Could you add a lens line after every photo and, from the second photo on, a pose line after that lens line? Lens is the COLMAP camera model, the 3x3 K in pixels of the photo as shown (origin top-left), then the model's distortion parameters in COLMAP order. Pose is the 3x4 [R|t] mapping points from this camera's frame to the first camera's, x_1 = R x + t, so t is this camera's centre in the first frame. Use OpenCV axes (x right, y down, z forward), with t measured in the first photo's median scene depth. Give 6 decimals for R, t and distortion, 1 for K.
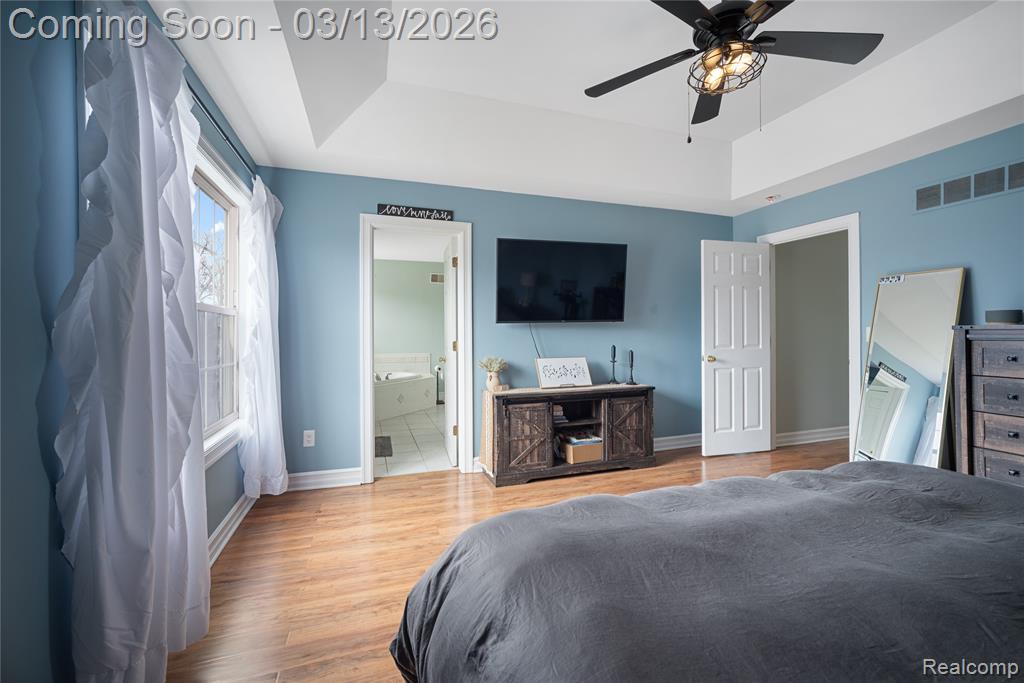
lens RADIAL K [[425.2, 0, 511.4], [0, 425.2, 336.5], [0, 0, 1]] dist [-0.000006, 0.000012]
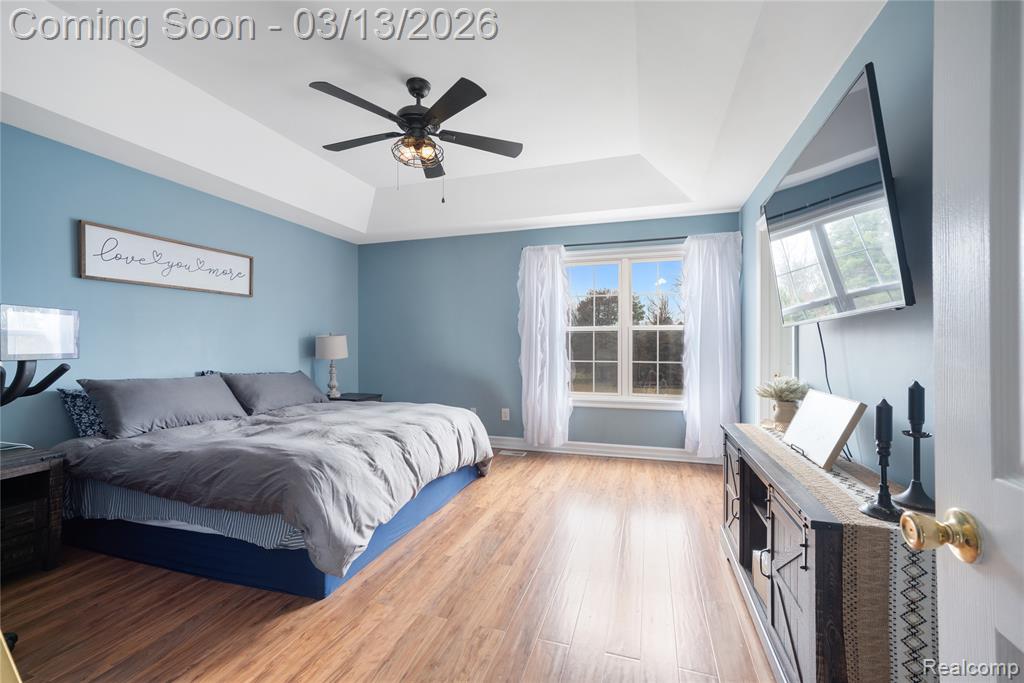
lens RADIAL K [[425.2, 0, 512.1], [0, 425.2, 341.8], [0, 0, 1]] dist [-0.000006, 0.000012]
pose [[-0.589348, 0.005199, -0.807862, 1.011899], [0.000567, 0.999982, 0.006022, -0.017776], [0.807879, 0.003091, -0.589340, 1.426536]]
